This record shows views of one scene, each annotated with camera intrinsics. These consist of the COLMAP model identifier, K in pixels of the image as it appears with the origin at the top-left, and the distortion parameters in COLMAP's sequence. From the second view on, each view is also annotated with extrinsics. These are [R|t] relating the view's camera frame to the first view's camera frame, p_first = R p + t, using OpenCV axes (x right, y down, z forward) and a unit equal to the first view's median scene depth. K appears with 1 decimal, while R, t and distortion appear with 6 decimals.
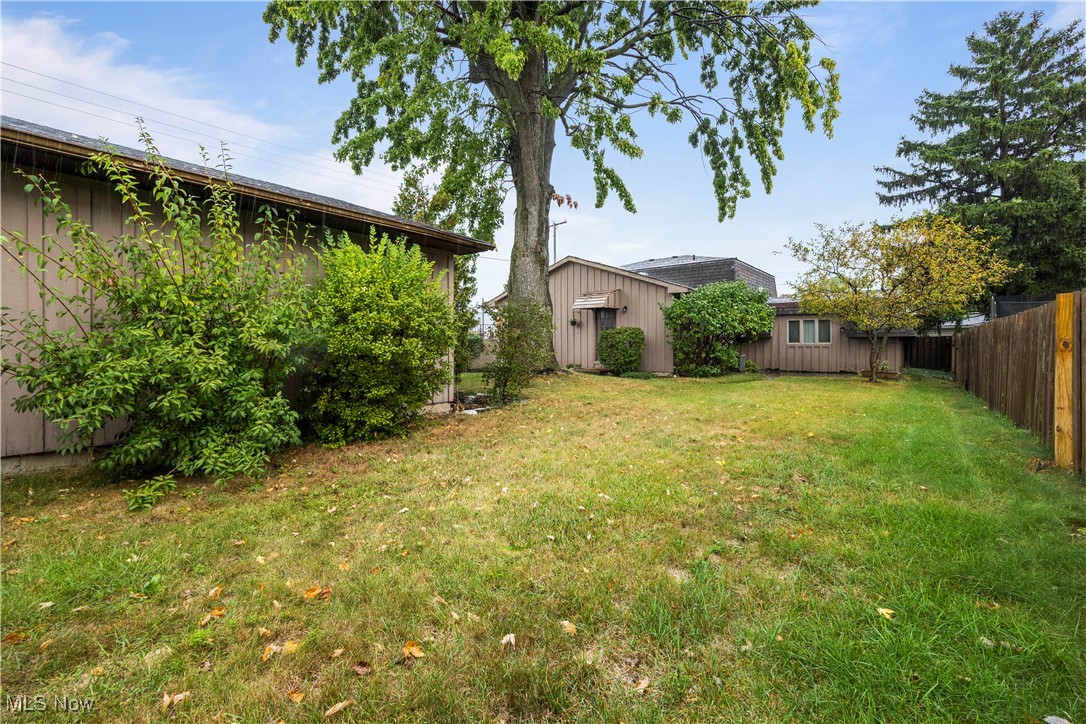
lens RADIAL K [[445.4, 0, 543.7], [0, 445.4, 355.8], [0, 0, 1]] dist [0.002313, -0.000494]
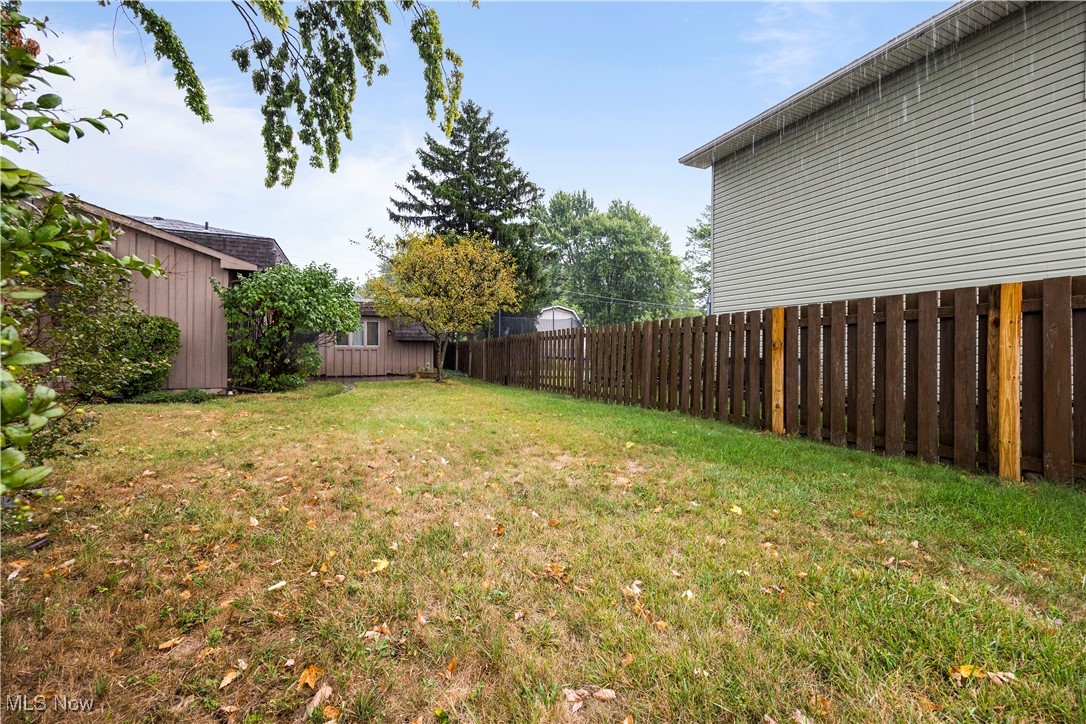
lens RADIAL K [[445.4, 0, 543.0], [0, 445.4, 352.5], [0, 0, 1]] dist [0.002313, -0.000494]
pose [[0.434153, -0.005800, 0.900821, -0.094085], [0.021720, 0.999756, -0.004031, -0.002197], [-0.900577, 0.021316, 0.434173, 0.252909]]
